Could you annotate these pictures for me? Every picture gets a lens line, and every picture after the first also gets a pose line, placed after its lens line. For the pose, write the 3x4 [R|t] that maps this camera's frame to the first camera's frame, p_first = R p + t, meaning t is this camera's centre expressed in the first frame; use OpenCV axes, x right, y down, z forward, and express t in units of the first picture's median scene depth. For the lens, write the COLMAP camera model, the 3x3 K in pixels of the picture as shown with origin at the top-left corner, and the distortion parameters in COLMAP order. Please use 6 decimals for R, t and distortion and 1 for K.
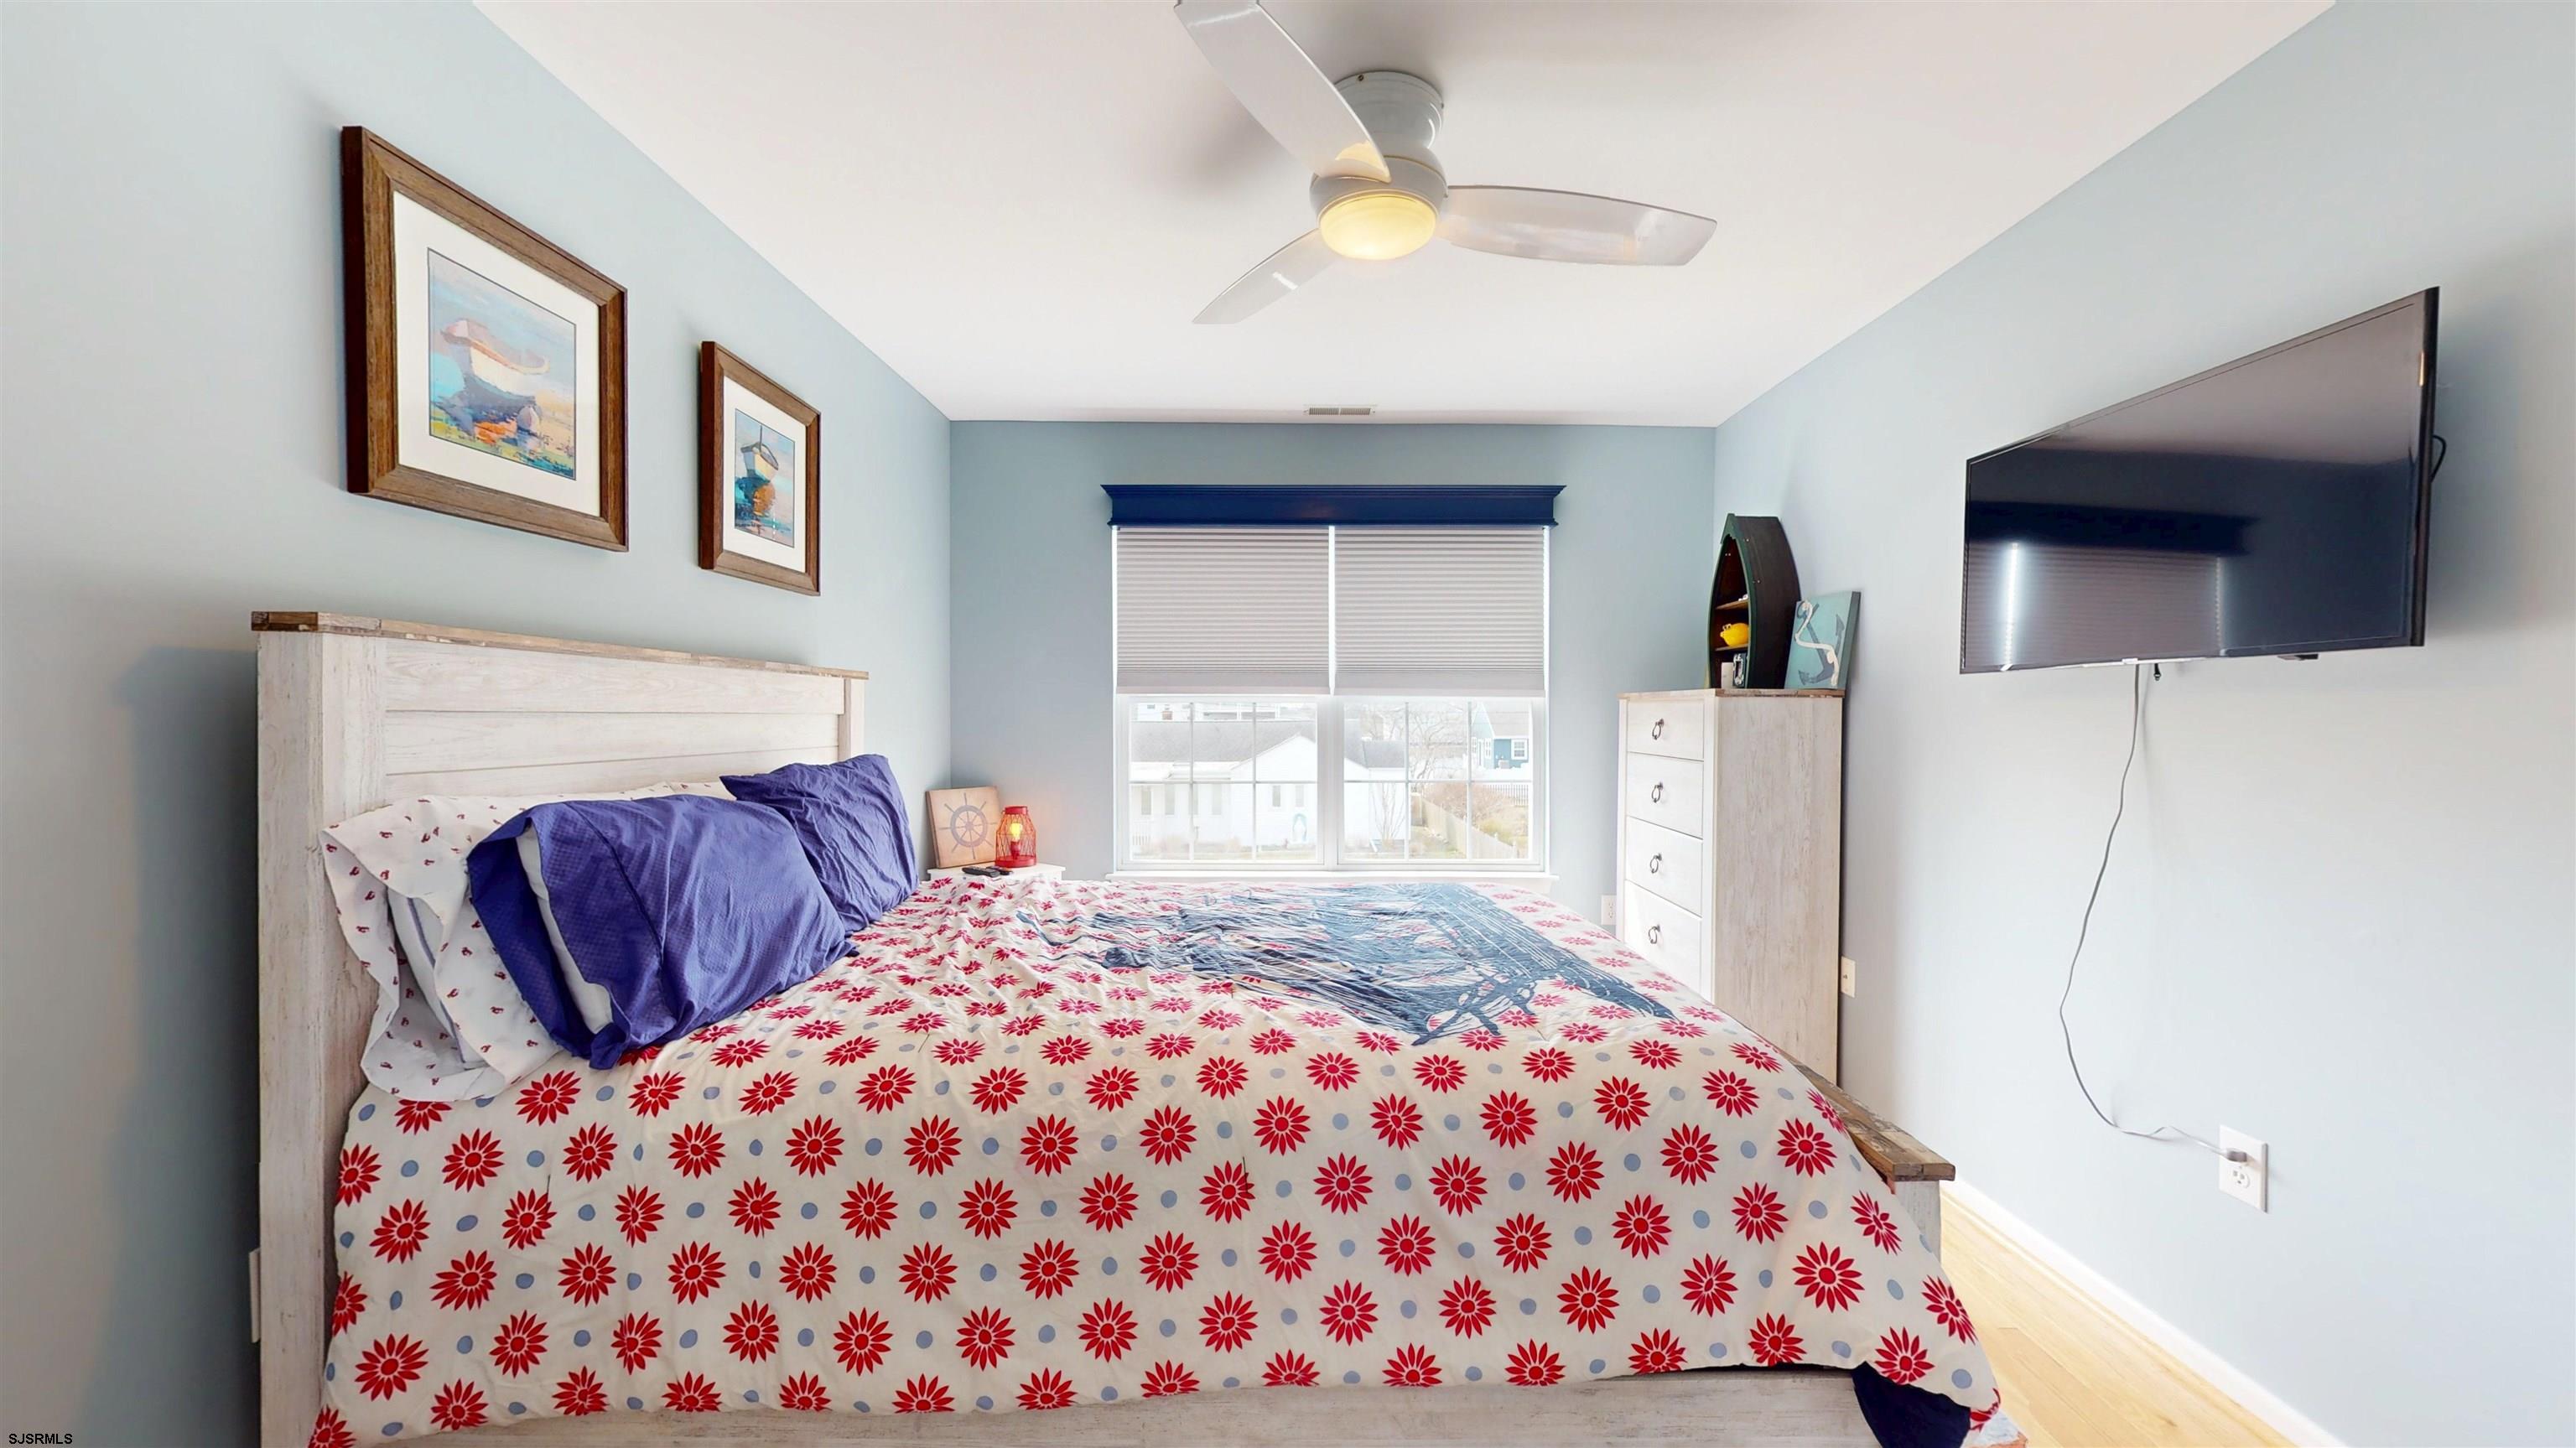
lens RADIAL K [[941.7, 0, 1256.9], [0, 941.7, 736.4], [0, 0, 1]] dist [0.003706, -0.000075]
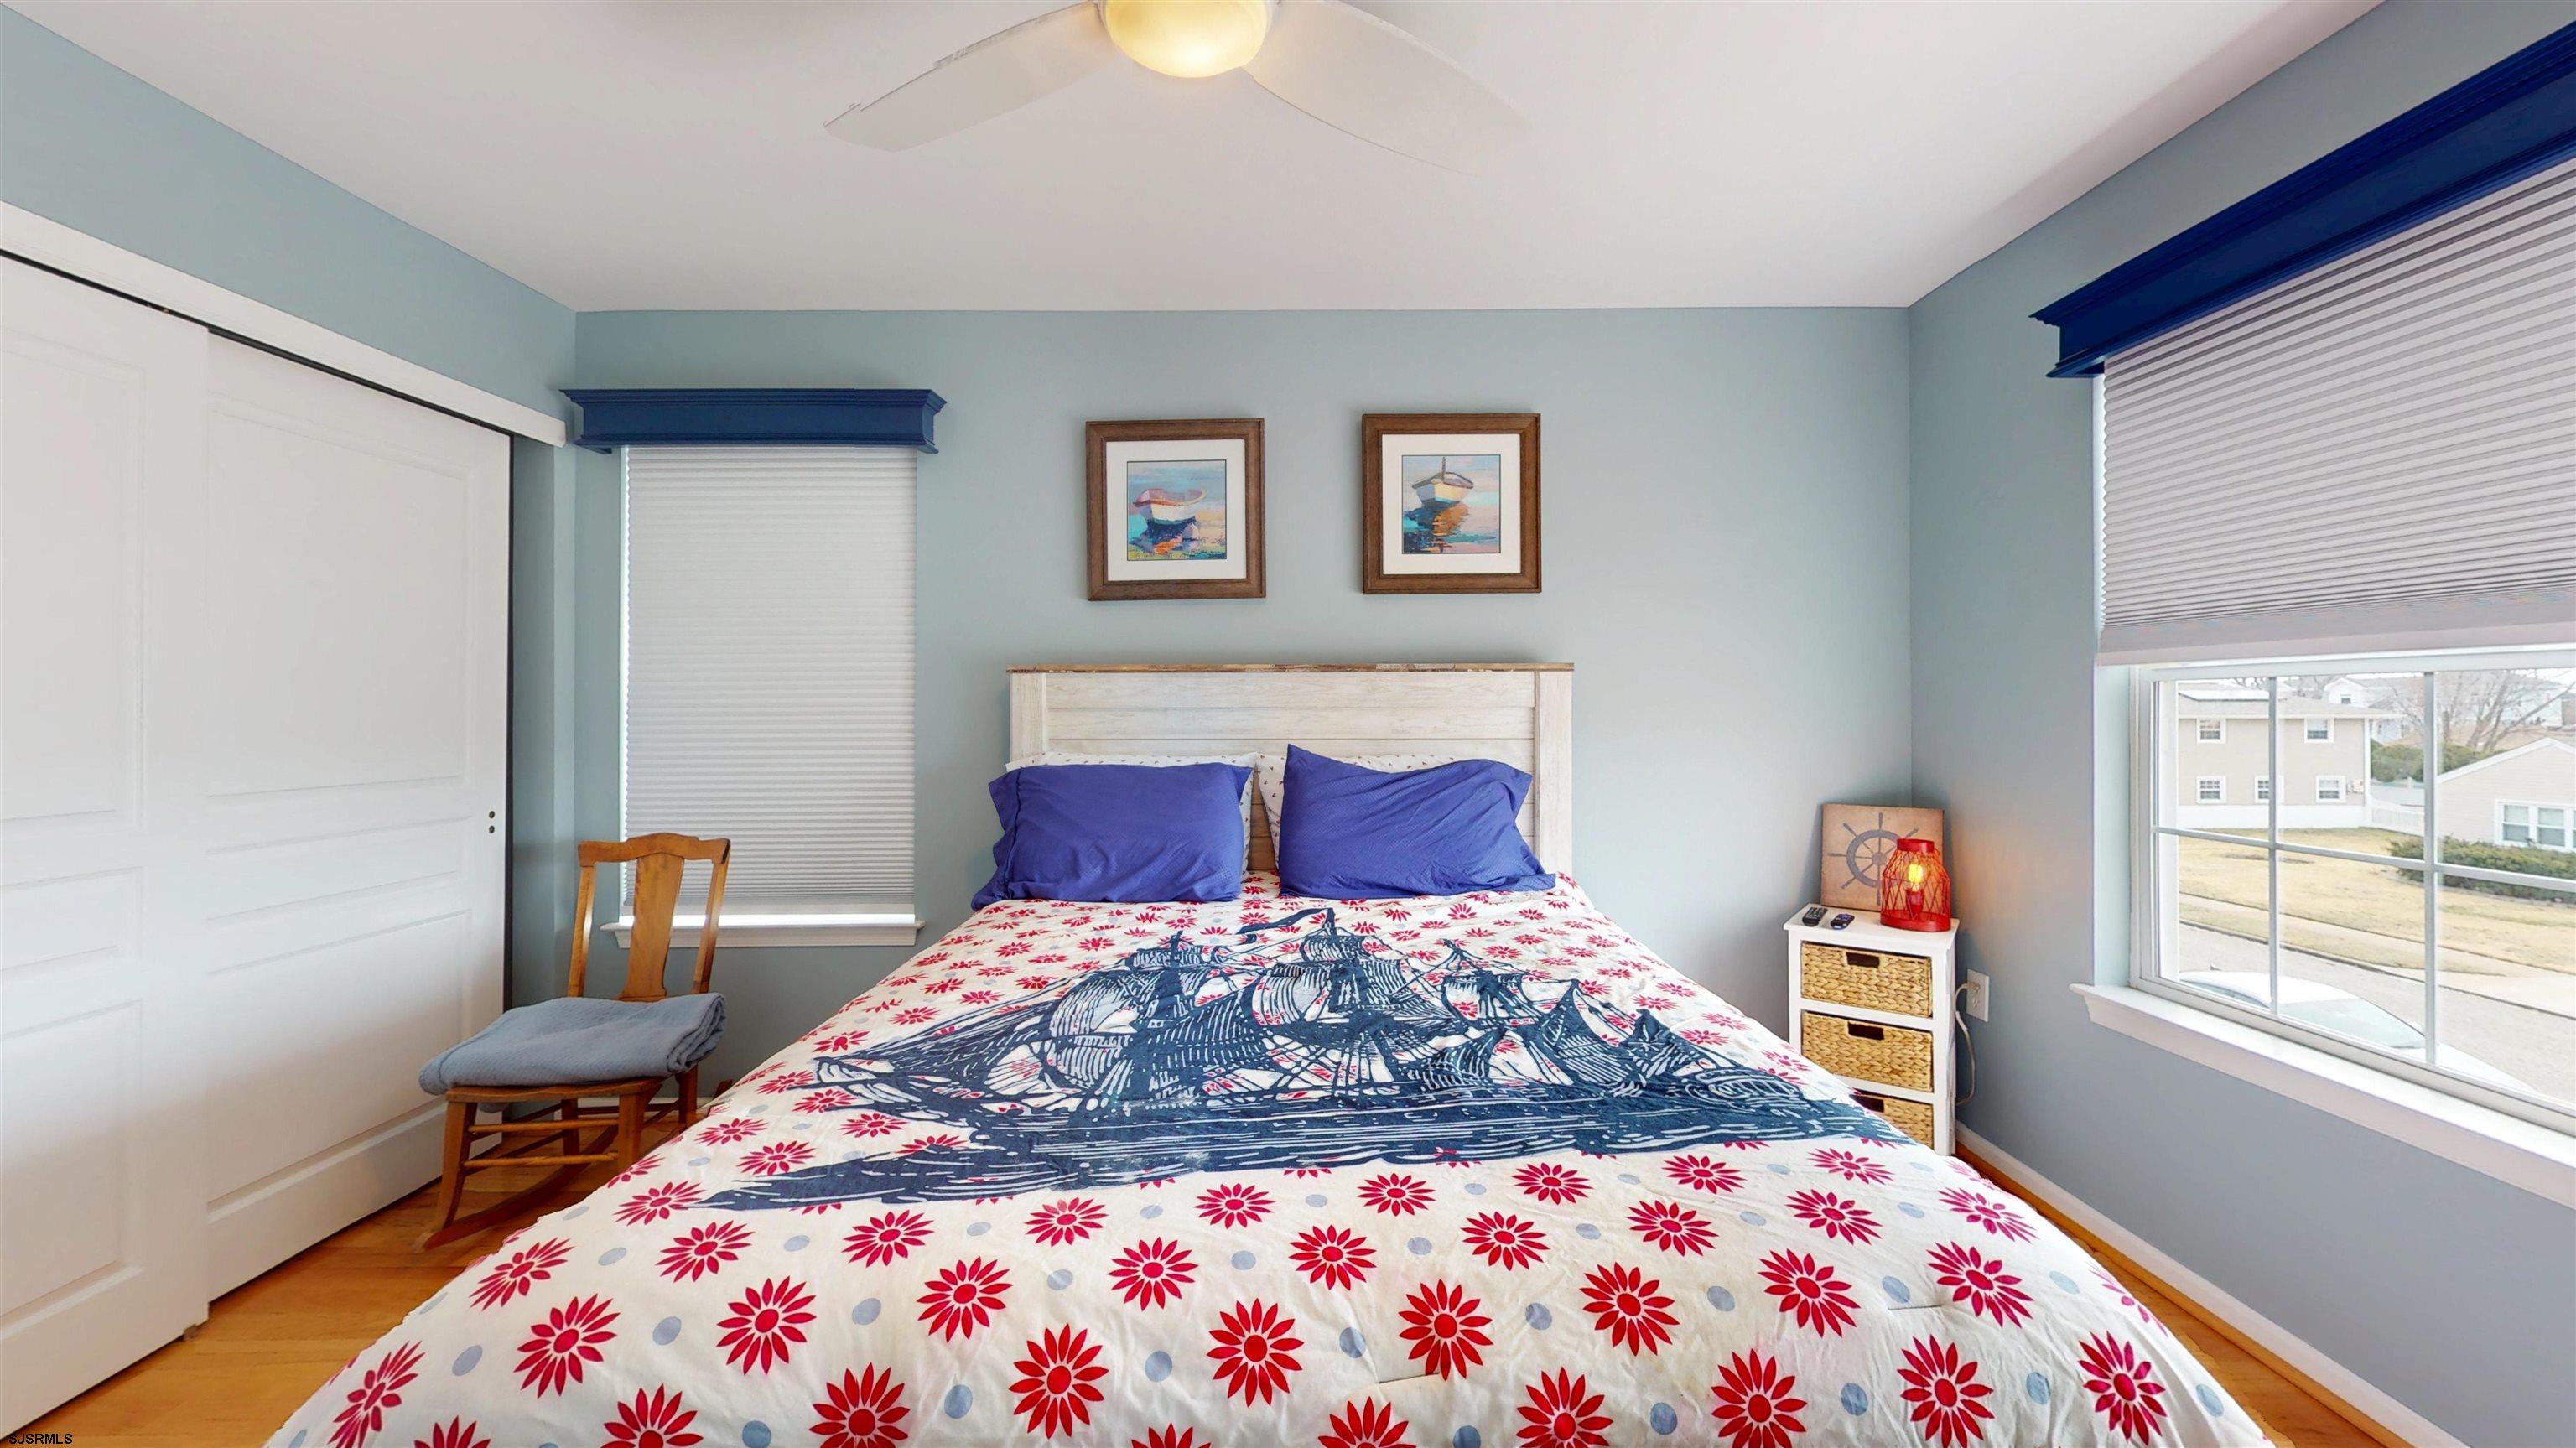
lens RADIAL K [[941.7, 0, 1294.3], [0, 941.7, 710.6], [0, 0, 1]] dist [0.003706, -0.000075]
pose [[0.037856, -0.001806, -0.999282, 0.624111], [-0.018077, 0.999833, -0.002492, -0.014633], [0.999120, 0.018159, 0.037817, 0.791299]]
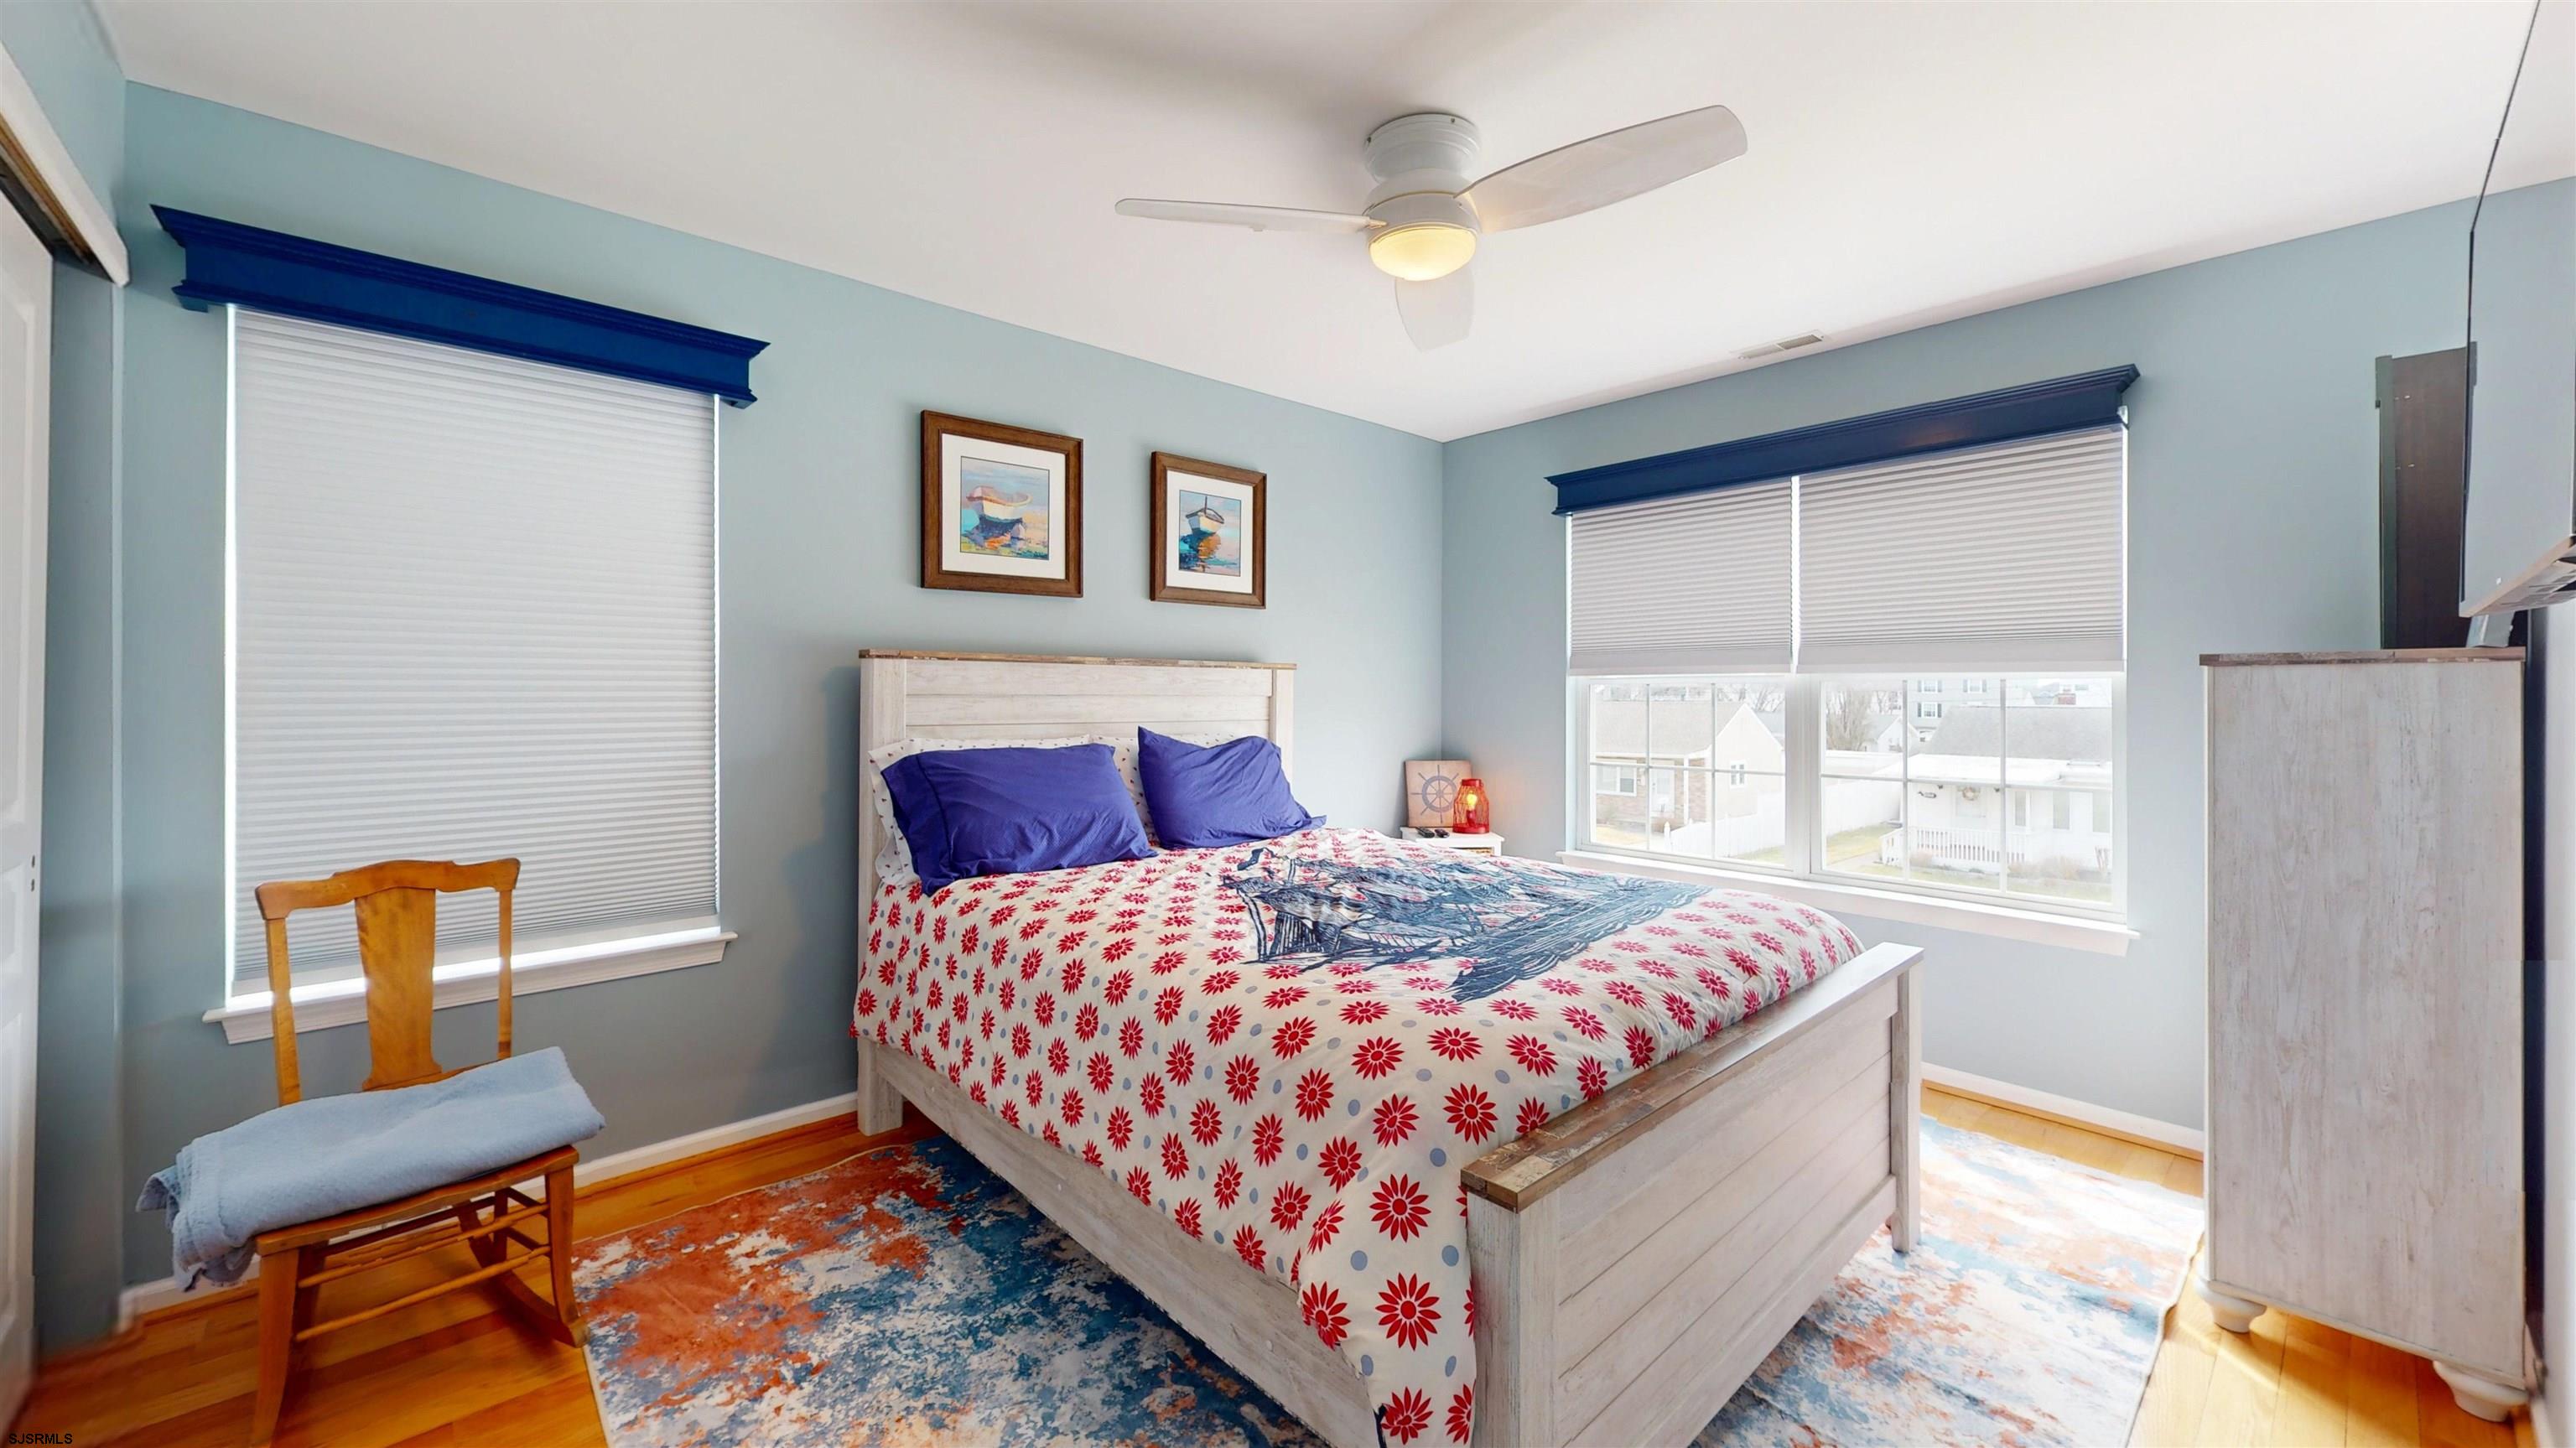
lens RADIAL K [[941.7, 0, 1268.1], [0, 941.7, 696.9], [0, 0, 1]] dist [0.003706, -0.000075]
pose [[0.678914, -0.001702, -0.734216, 0.603200], [-0.015689, 0.999735, -0.016825, -0.000085], [0.734050, 0.022941, 0.678708, 0.101621]]
